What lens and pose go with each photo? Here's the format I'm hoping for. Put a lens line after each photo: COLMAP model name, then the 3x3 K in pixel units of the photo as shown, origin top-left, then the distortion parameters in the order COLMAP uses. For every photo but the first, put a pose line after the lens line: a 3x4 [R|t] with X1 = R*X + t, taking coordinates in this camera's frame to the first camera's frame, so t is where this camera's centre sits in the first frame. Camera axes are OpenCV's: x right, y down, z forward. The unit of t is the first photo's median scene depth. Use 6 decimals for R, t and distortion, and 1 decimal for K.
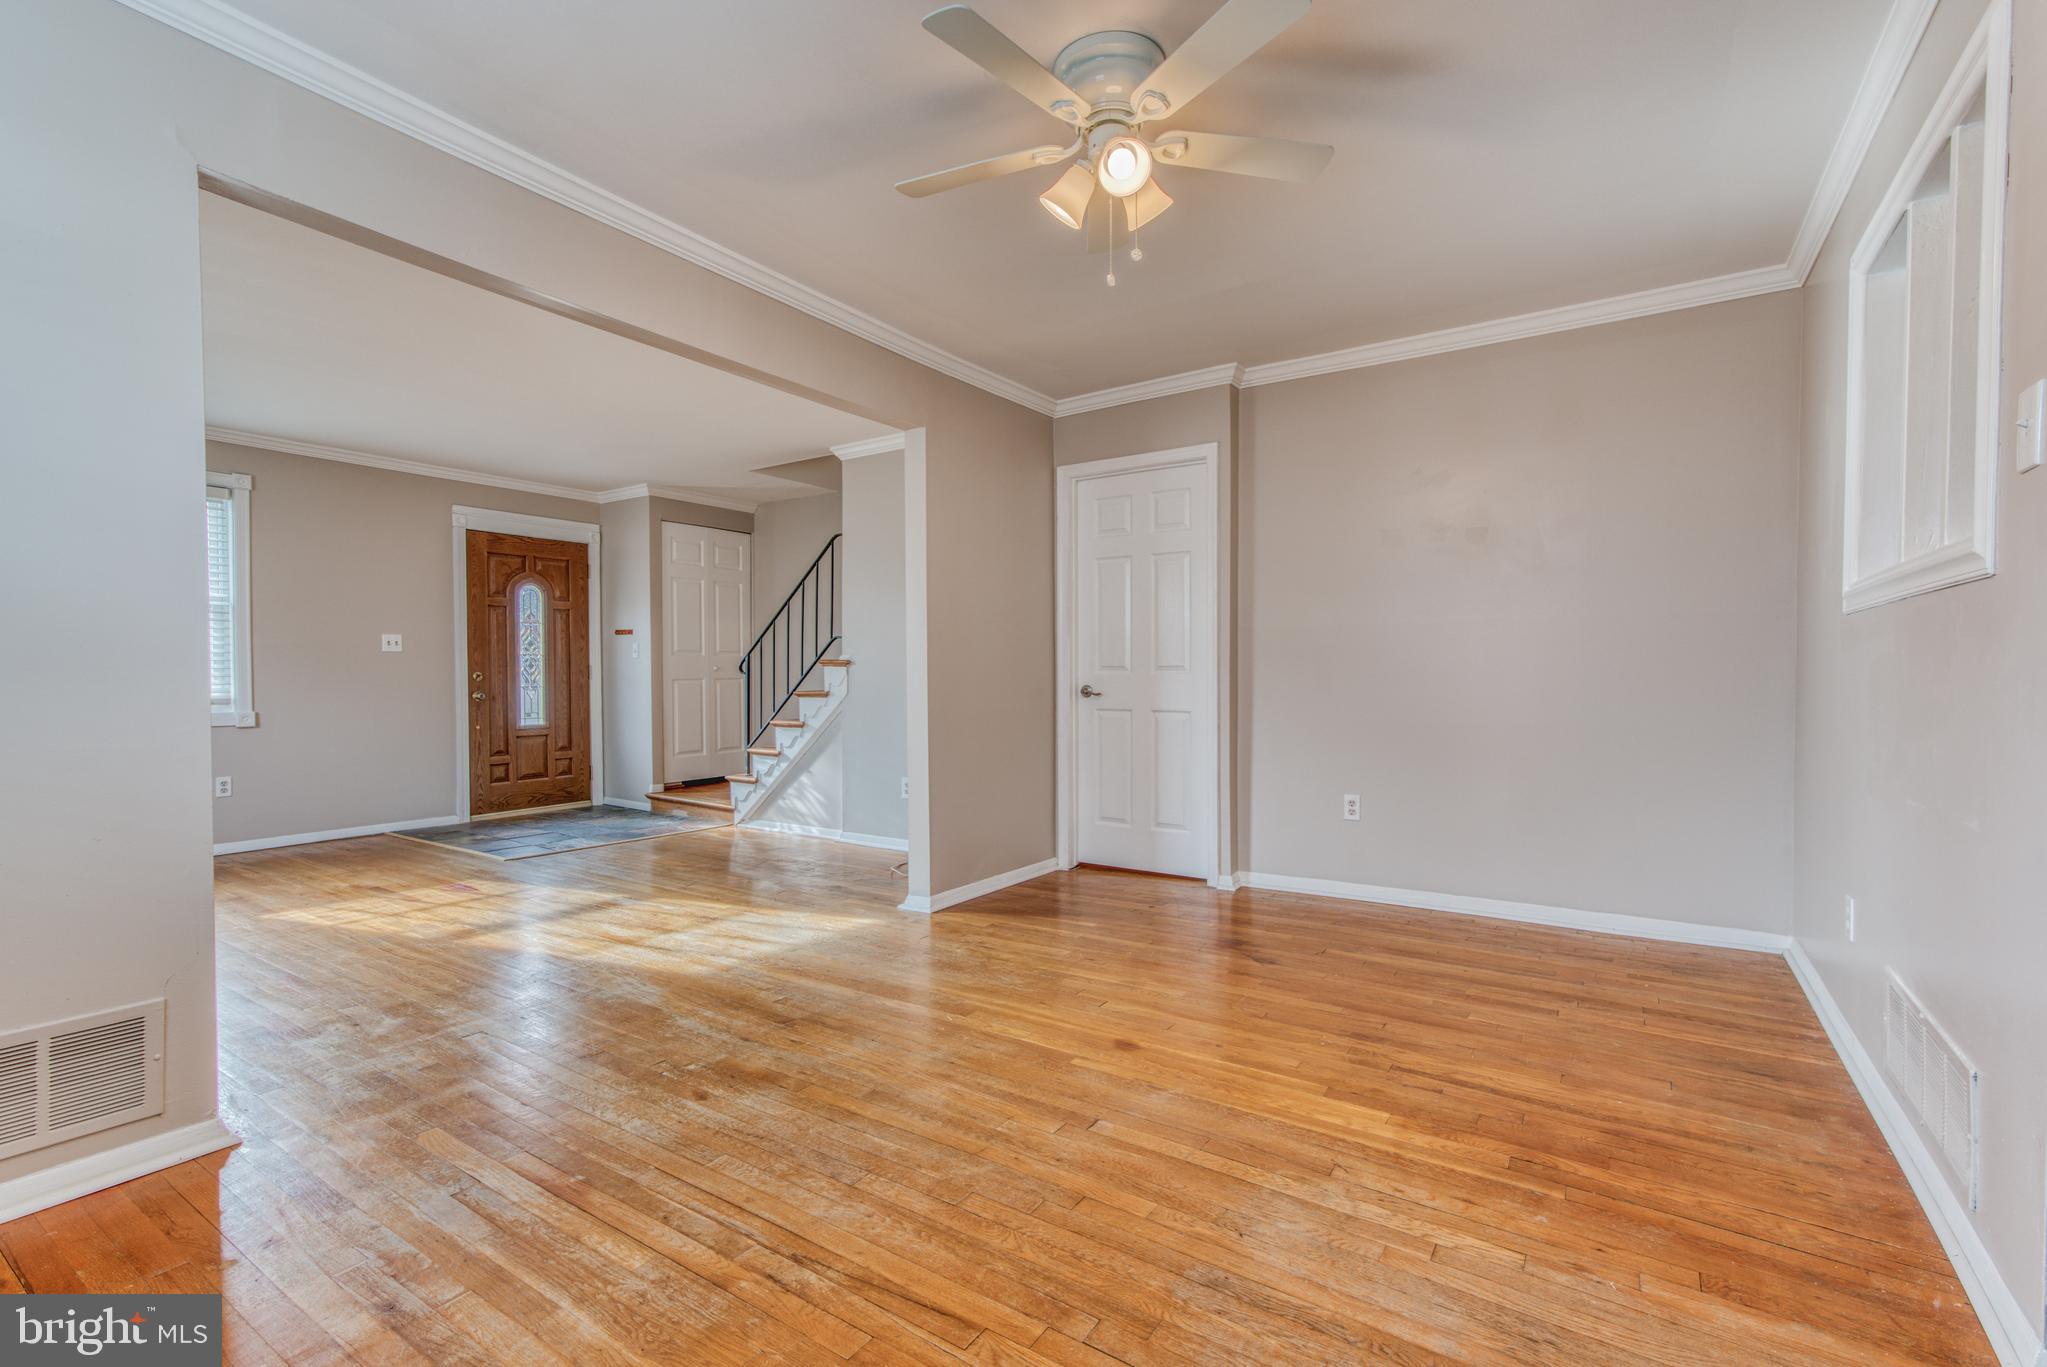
lens RADIAL K [[918.6, 0, 1016.4], [0, 918.6, 682.7], [0, 0, 1]] dist [-0.015698, 0.013126]
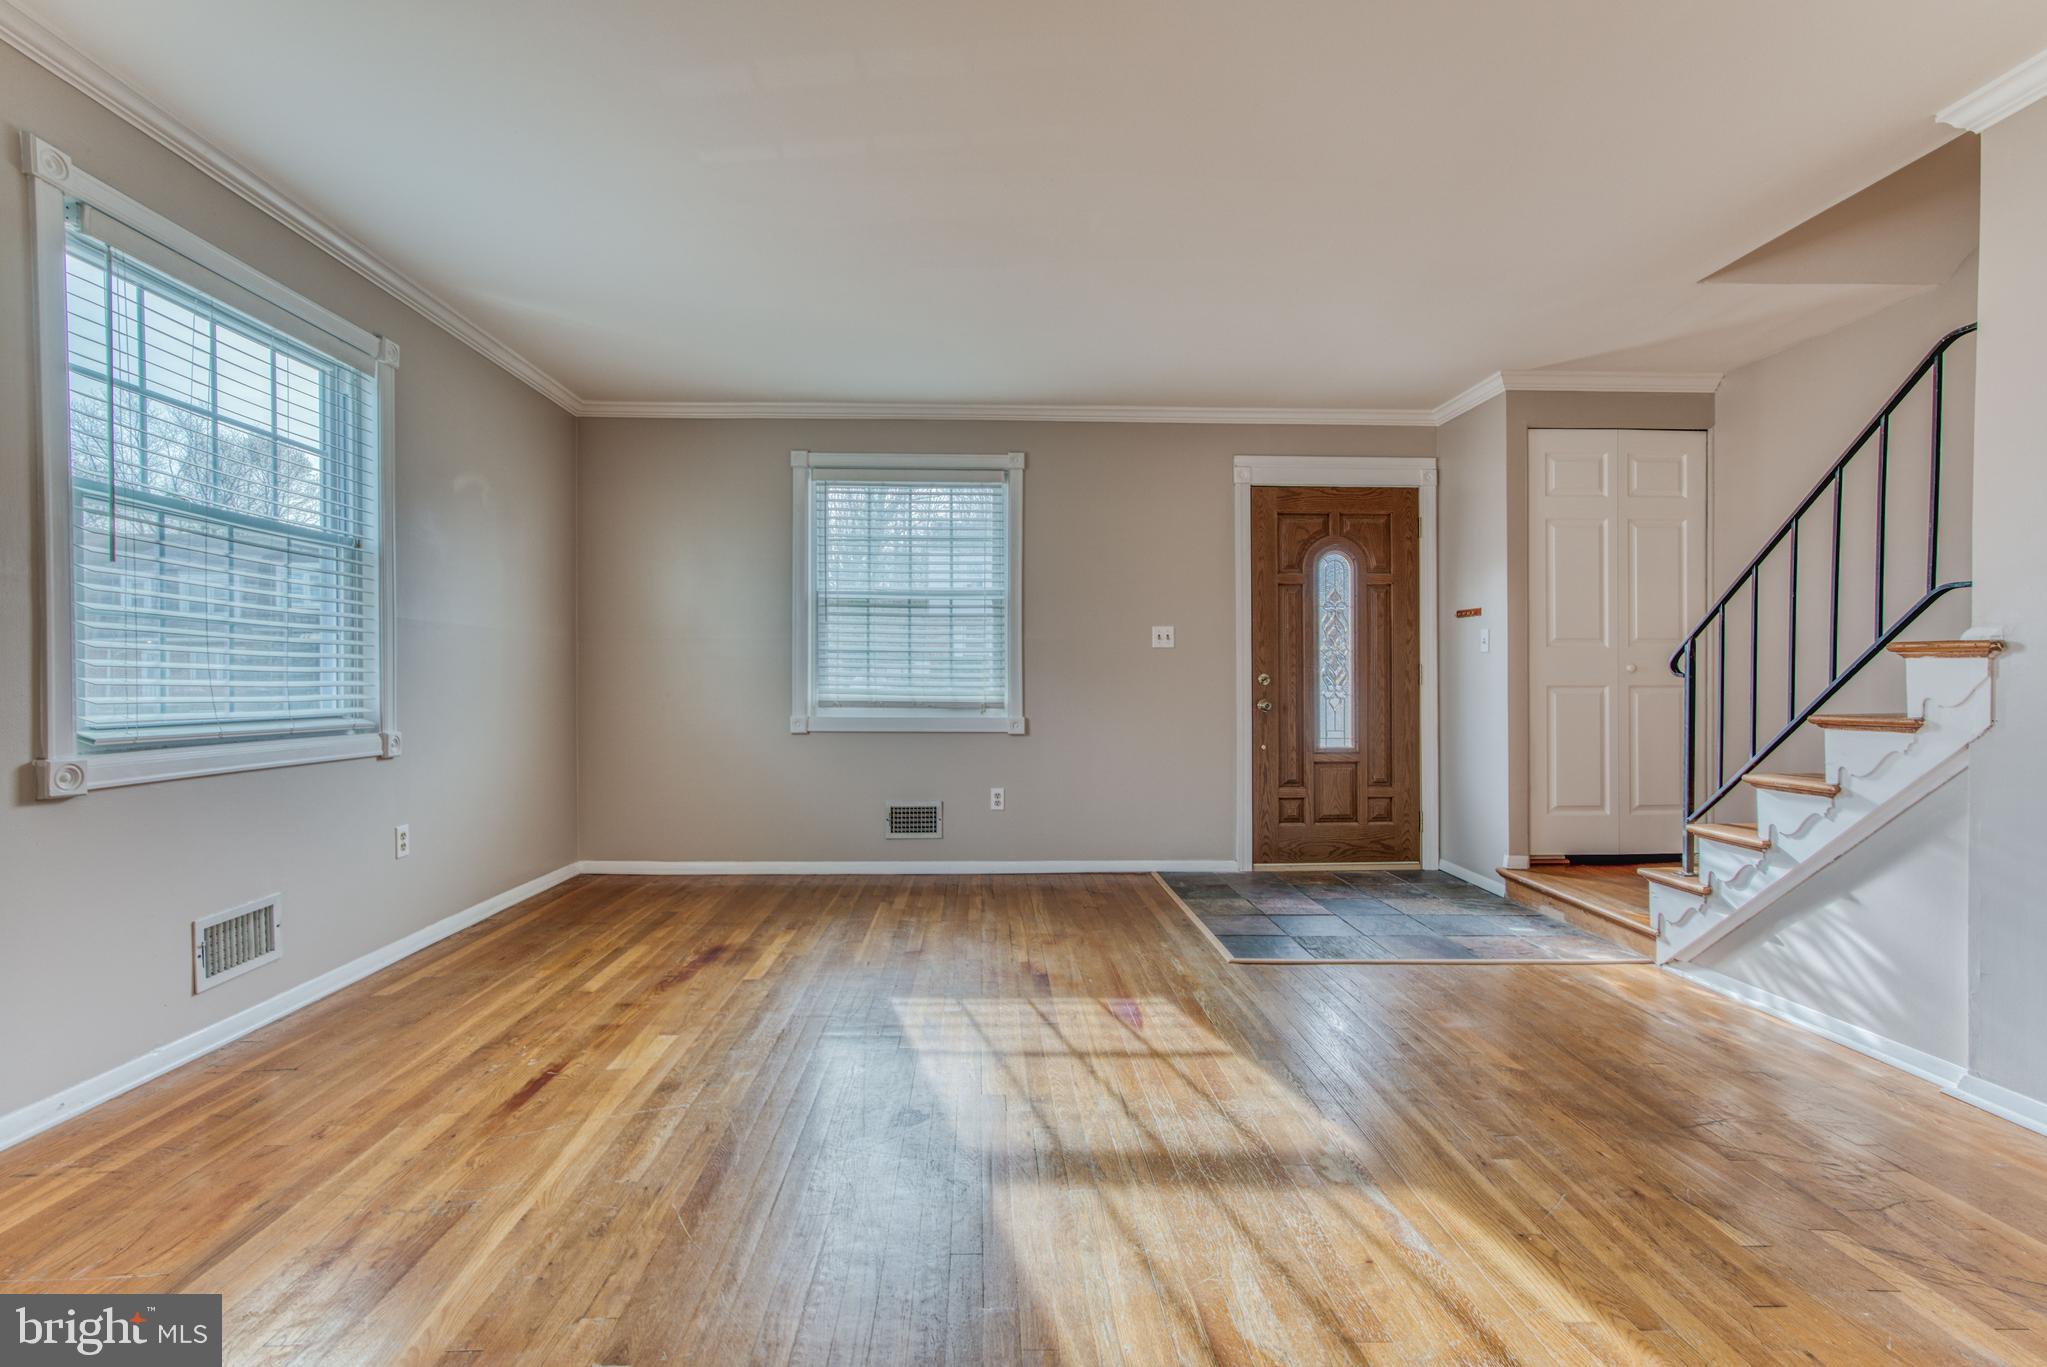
lens RADIAL K [[918.6, 0, 1006.1], [0, 918.6, 680.7], [0, 0, 1]] dist [-0.015698, 0.013126]
pose [[0.585753, 0.004554, -0.810477, -0.103426], [-0.011336, 0.999932, -0.002574, -0.001651], [0.810411, 0.010696, 0.585765, 0.394416]]
